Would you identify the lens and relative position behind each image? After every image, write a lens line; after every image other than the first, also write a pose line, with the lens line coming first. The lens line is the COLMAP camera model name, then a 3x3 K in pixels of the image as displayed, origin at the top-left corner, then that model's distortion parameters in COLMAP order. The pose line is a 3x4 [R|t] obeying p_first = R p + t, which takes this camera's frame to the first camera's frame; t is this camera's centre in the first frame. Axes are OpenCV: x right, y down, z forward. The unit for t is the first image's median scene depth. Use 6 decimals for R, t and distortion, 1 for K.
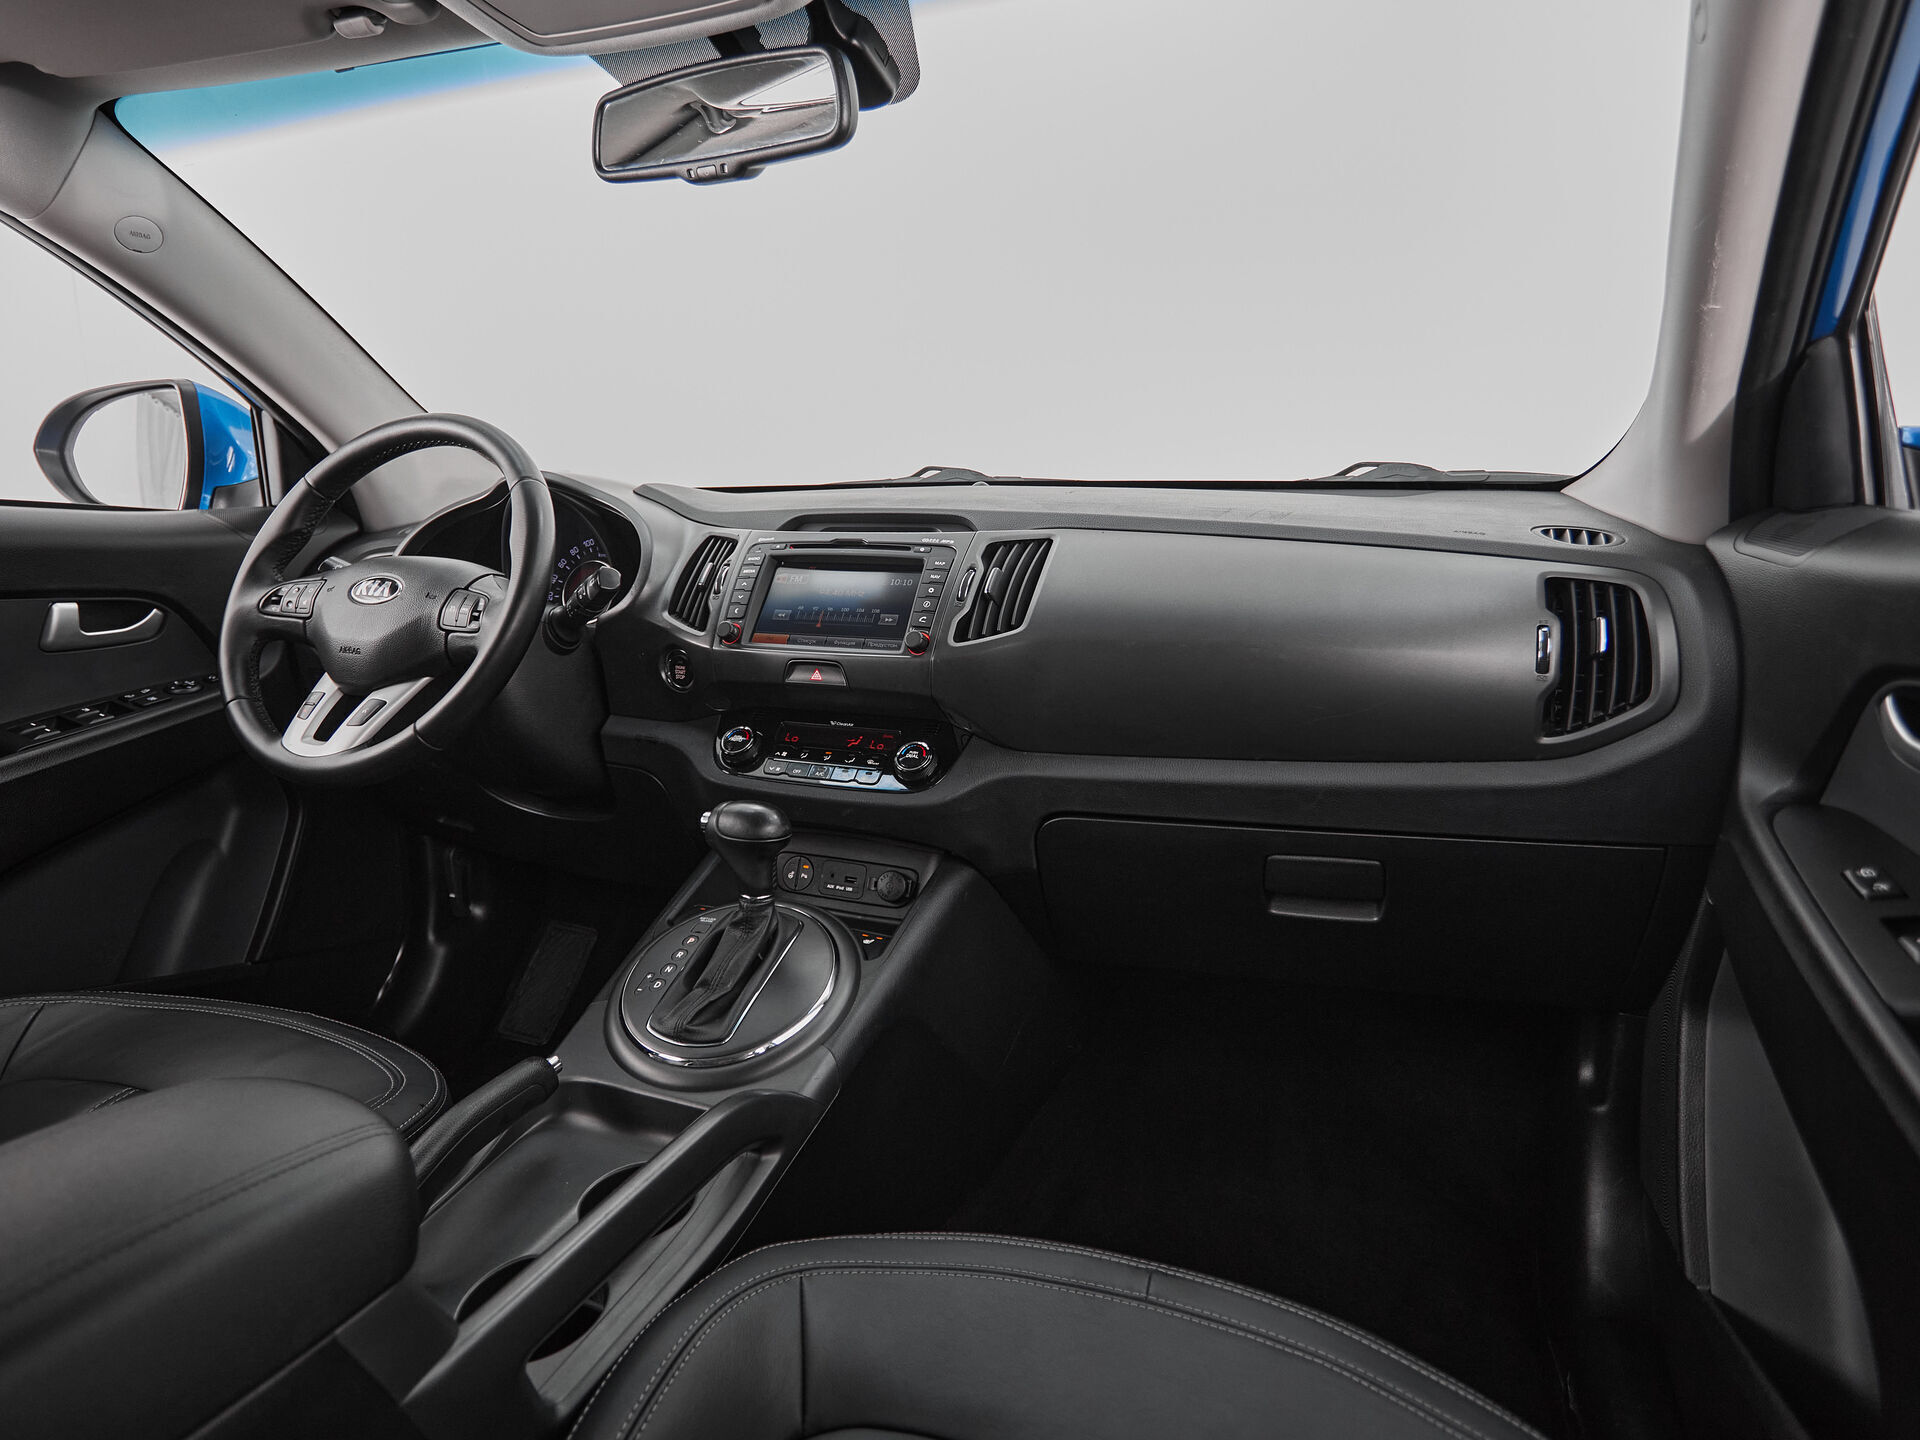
lens RADIAL K [[1106.2, 0, 945.4], [0, 1106.2, 720.8], [0, 0, 1]] dist [-0.023707, 0.002117]
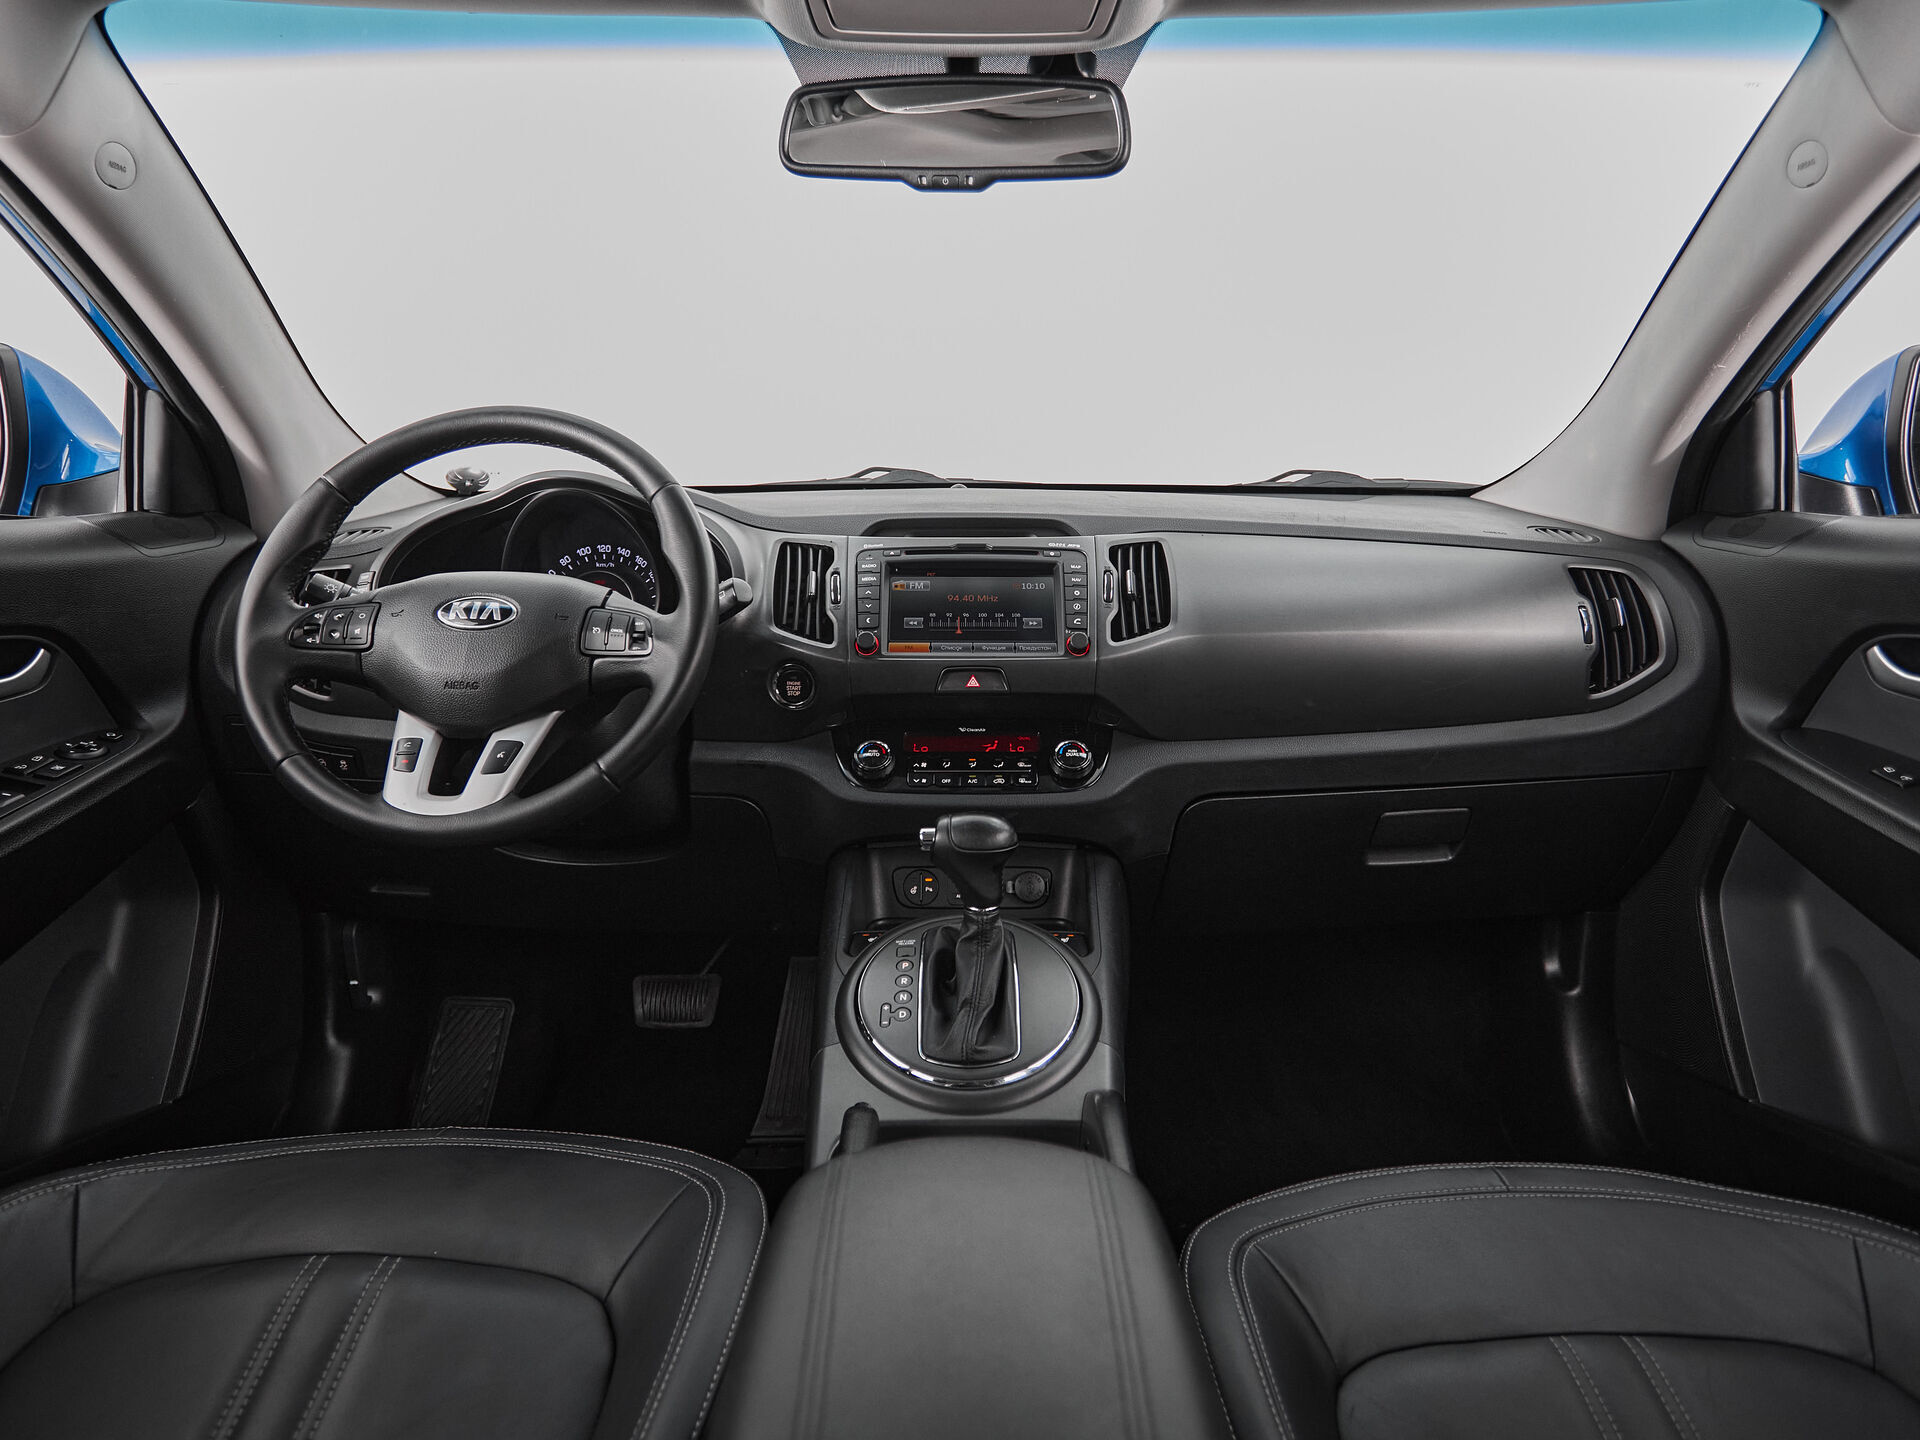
lens RADIAL K [[1106.2, 0, 955.8], [0, 1106.2, 649.1], [0, 0, 1]] dist [-0.023707, 0.002117]
pose [[0.924874, -0.050494, 0.376907, -0.482618], [0.072128, 0.996446, -0.043499, -0.027334], [-0.373371, 0.067417, 0.925229, 0.084571]]
